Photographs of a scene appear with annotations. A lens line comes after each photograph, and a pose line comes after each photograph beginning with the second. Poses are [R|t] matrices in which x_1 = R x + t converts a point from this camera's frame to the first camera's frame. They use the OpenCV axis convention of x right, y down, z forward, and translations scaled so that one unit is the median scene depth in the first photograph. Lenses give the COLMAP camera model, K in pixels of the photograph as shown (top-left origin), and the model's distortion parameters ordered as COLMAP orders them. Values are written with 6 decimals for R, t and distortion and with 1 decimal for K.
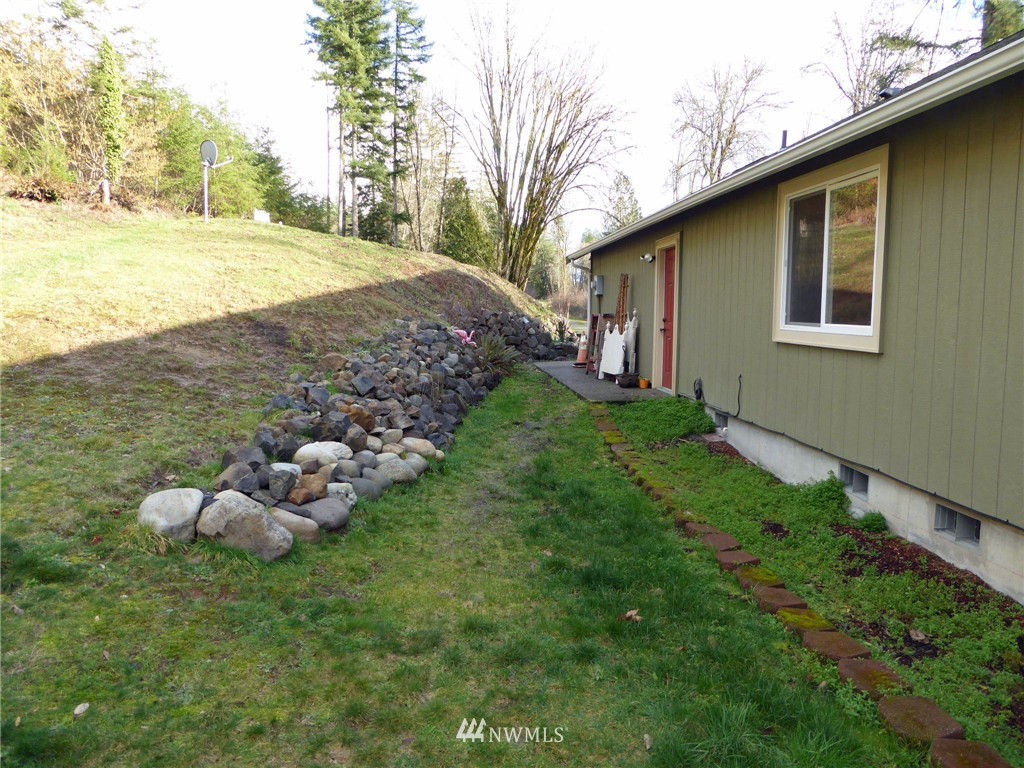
lens RADIAL K [[737.5, 0, 512.0], [0, 737.5, 384.0], [0, 0, 1]] dist [-0.039964, -0.002566]
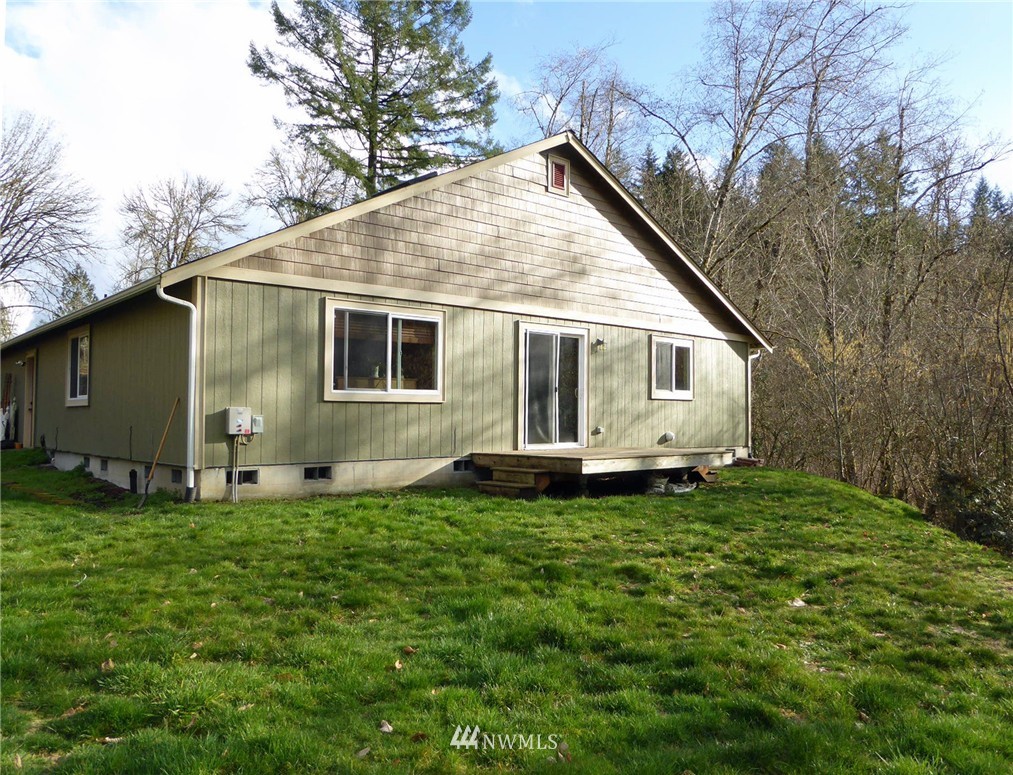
lens RADIAL K [[767.1, 0, 506.5], [0, 767.1, 387.5], [0, 0, 1]] dist [-0.008018, -0.006691]
pose [[0.796123, 0.022579, 0.604714, 0.003940], [0.062570, 0.990876, -0.119373, 0.019003], [-0.601892, 0.132873, 0.787446, -0.122677]]
